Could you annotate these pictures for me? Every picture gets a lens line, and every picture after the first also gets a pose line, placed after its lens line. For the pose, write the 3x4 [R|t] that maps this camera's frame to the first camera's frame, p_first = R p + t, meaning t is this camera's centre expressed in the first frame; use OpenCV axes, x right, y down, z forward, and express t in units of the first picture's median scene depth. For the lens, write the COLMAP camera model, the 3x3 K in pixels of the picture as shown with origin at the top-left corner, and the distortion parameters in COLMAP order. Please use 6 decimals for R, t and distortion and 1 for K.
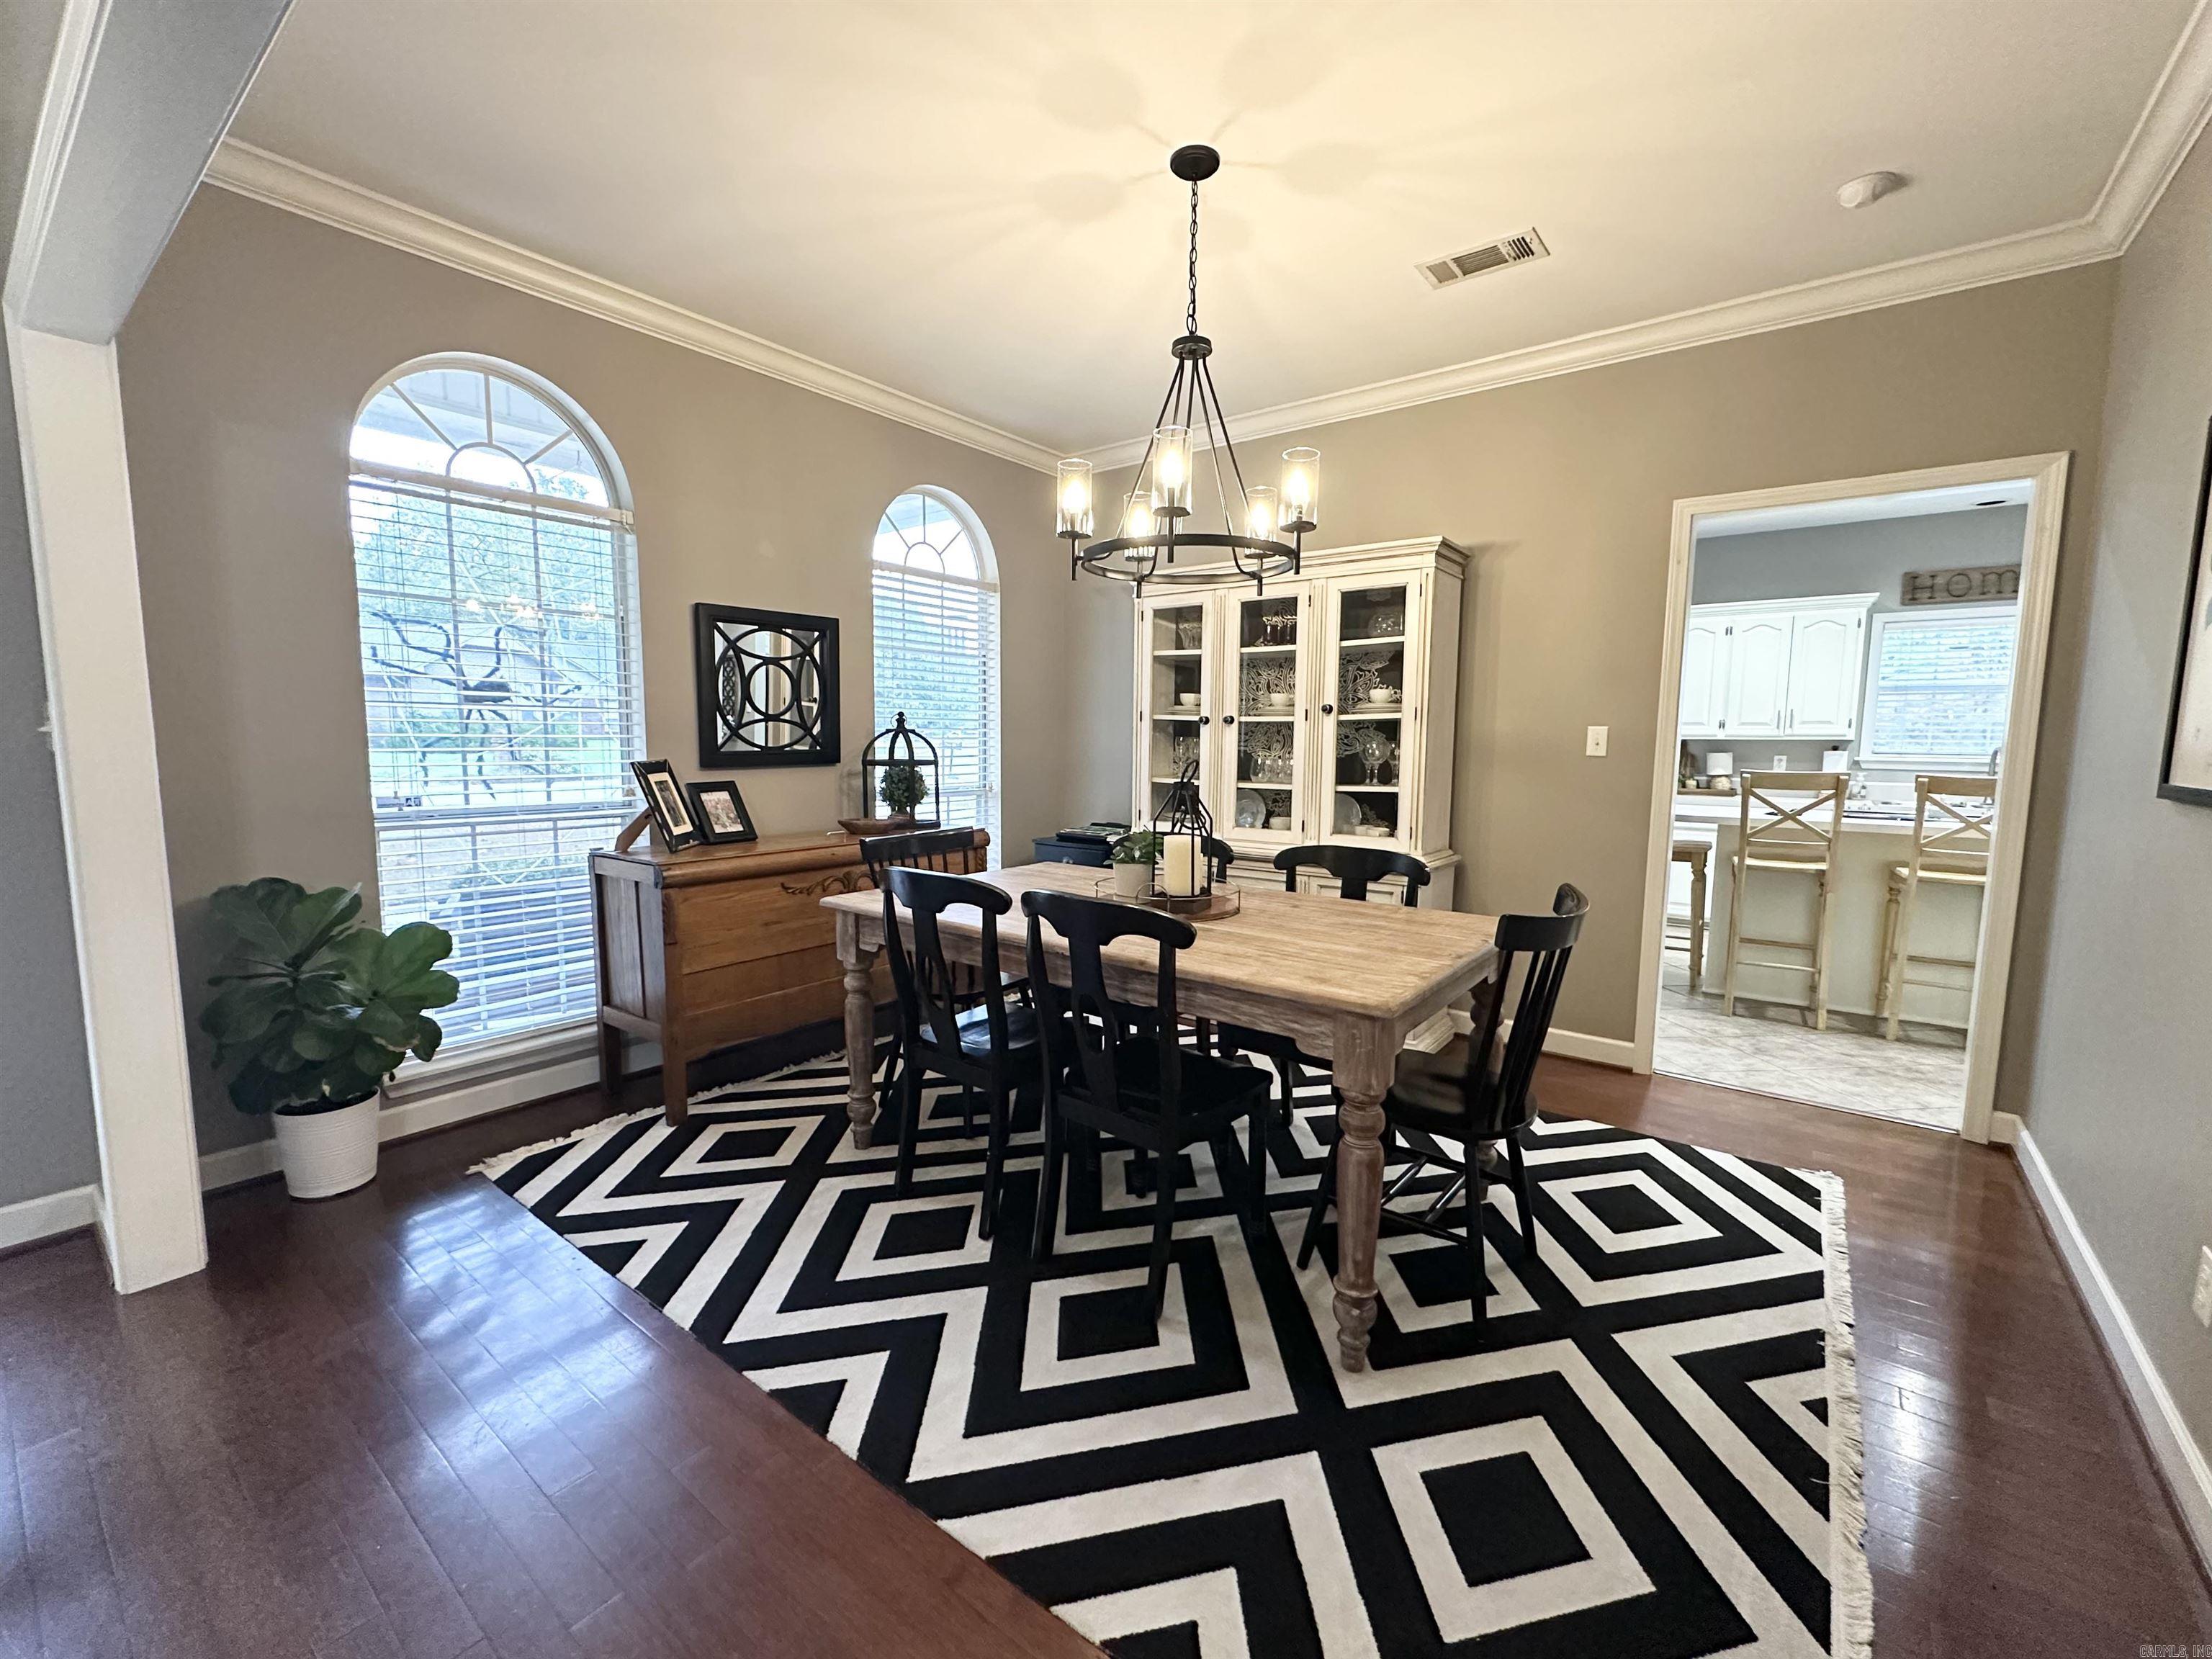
lens RADIAL K [[890.4, 0, 1106.8], [0, 890.4, 830.6], [0, 0, 1]] dist [0.000419, -0.000072]
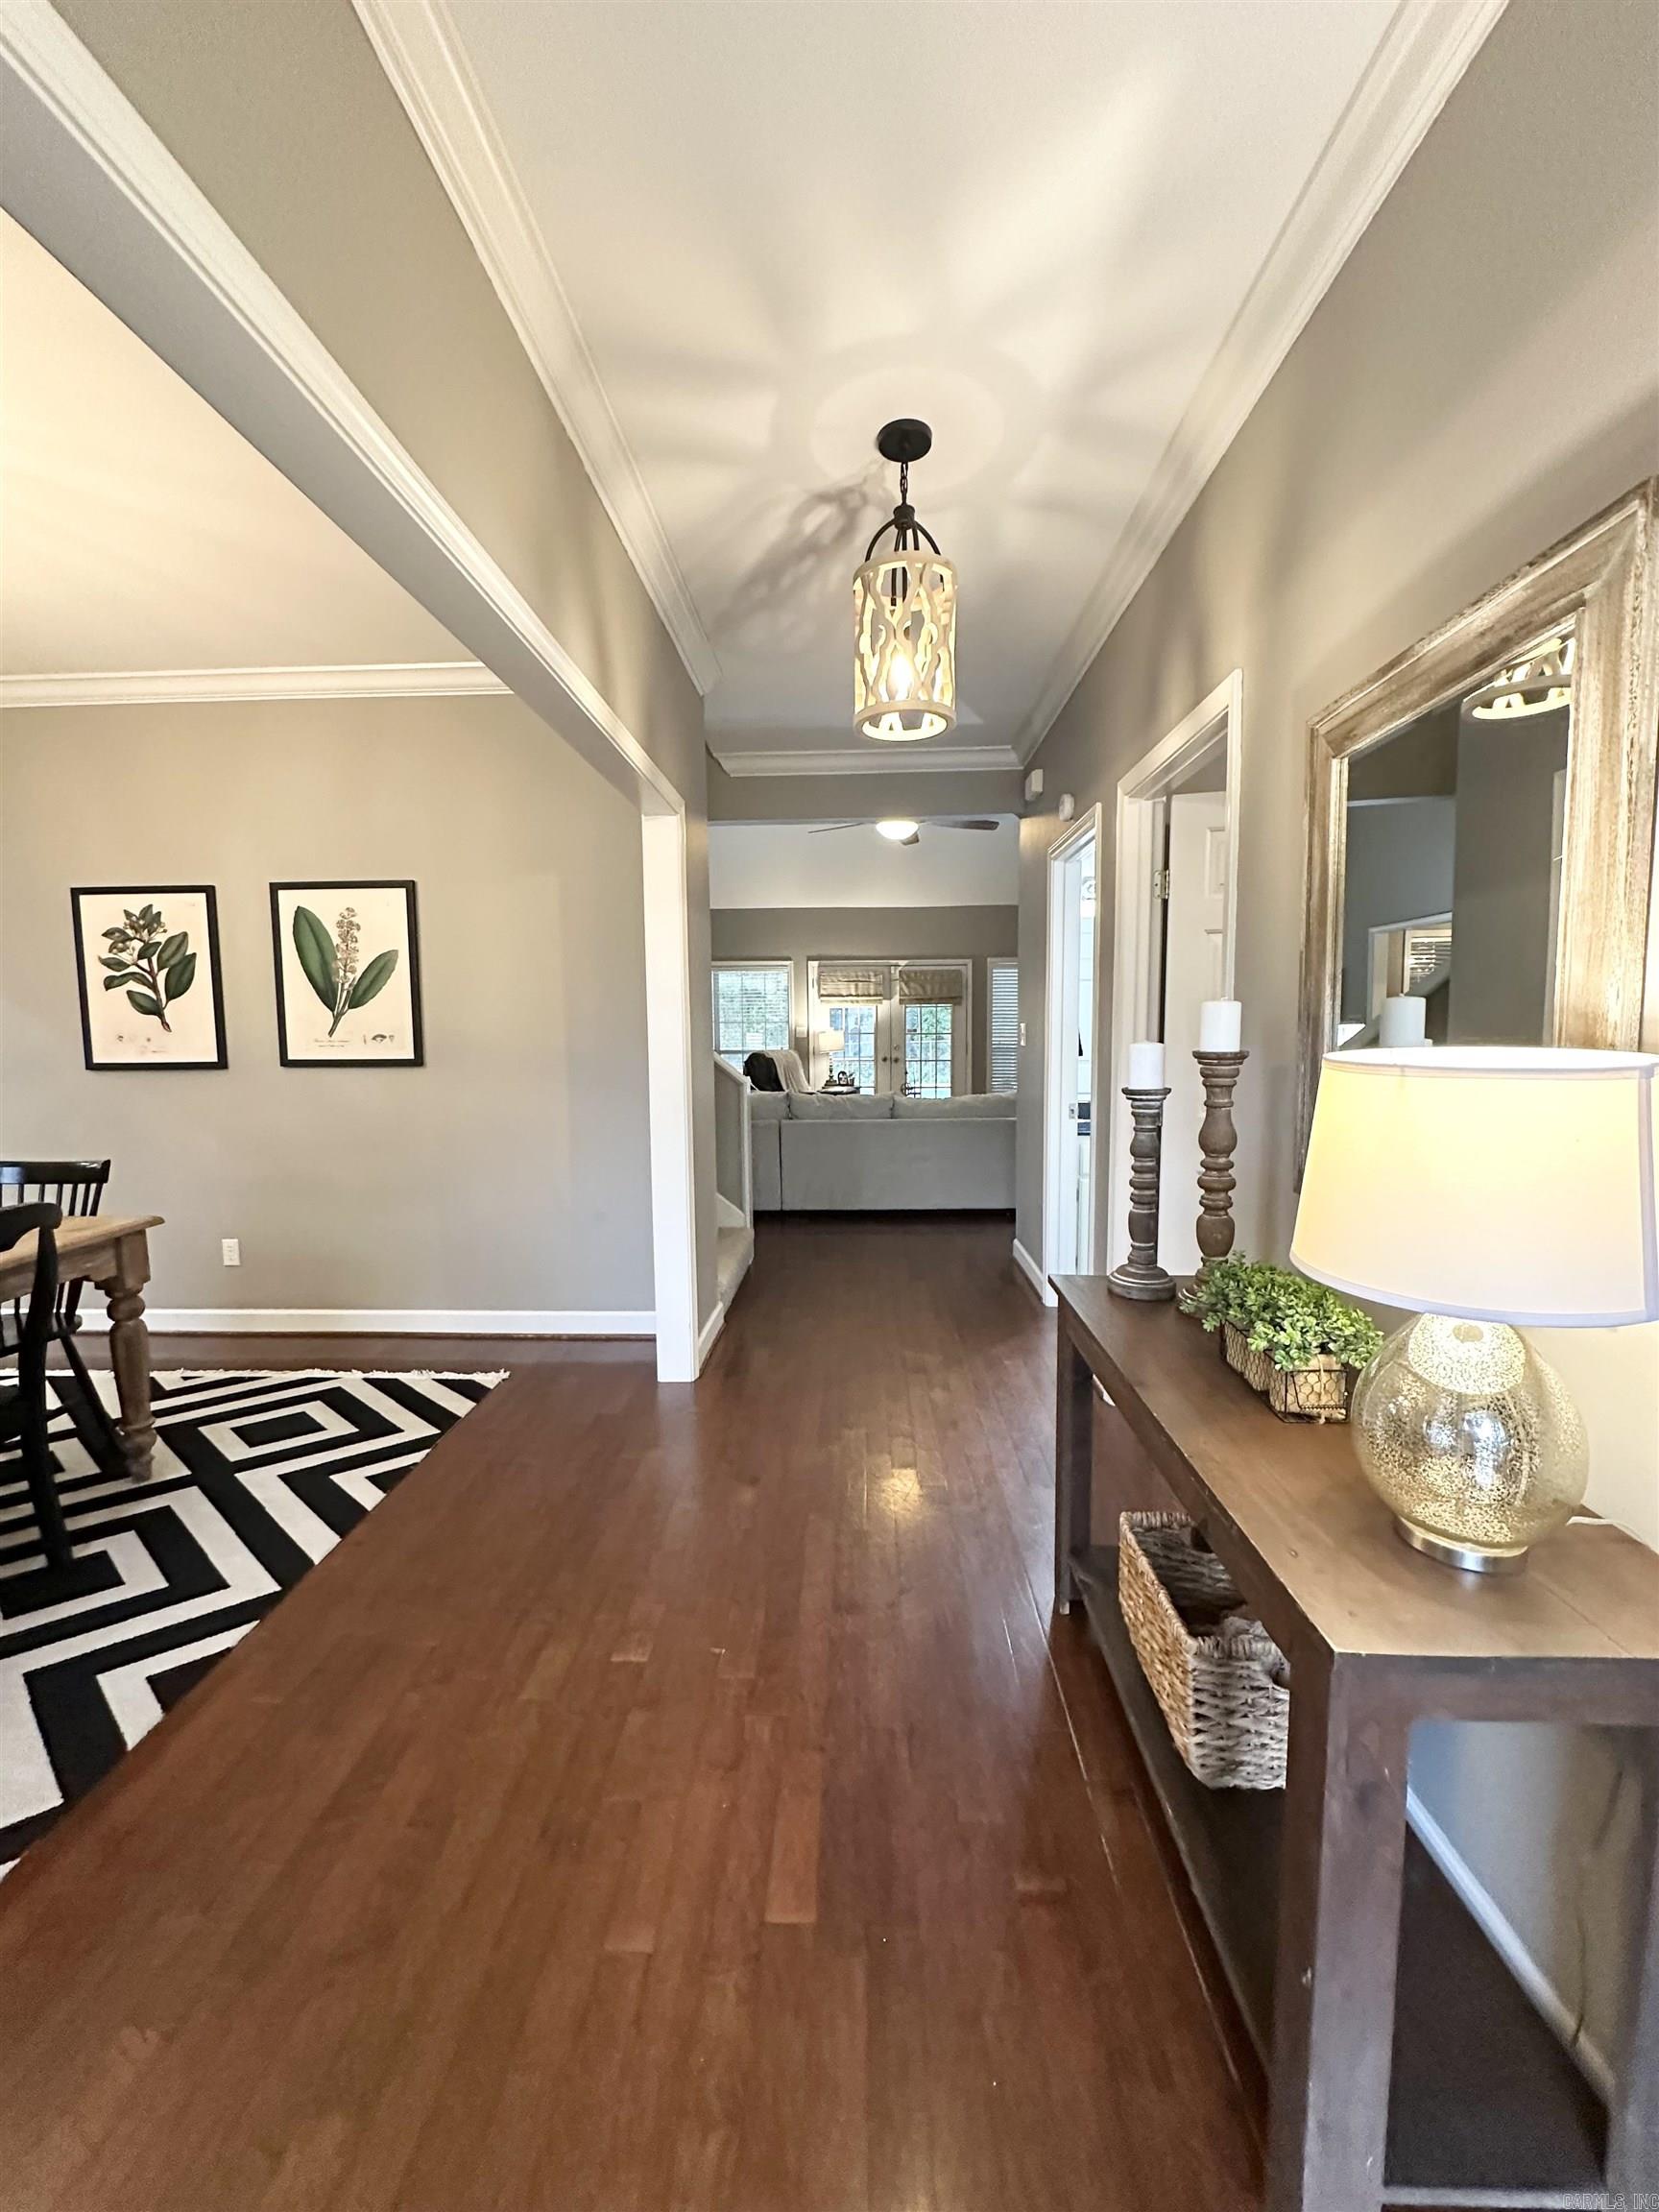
lens RADIAL K [[890.4, 0, 831.6], [0, 890.4, 1102.2], [0, 0, 1]] dist [0.000419, -0.000072]
pose [[-0.582175, -0.072193, 0.809852, -1.606507], [0.086602, 0.984878, 0.150051, -0.135313], [-0.808438, 0.157491, -0.567120, 0.870354]]
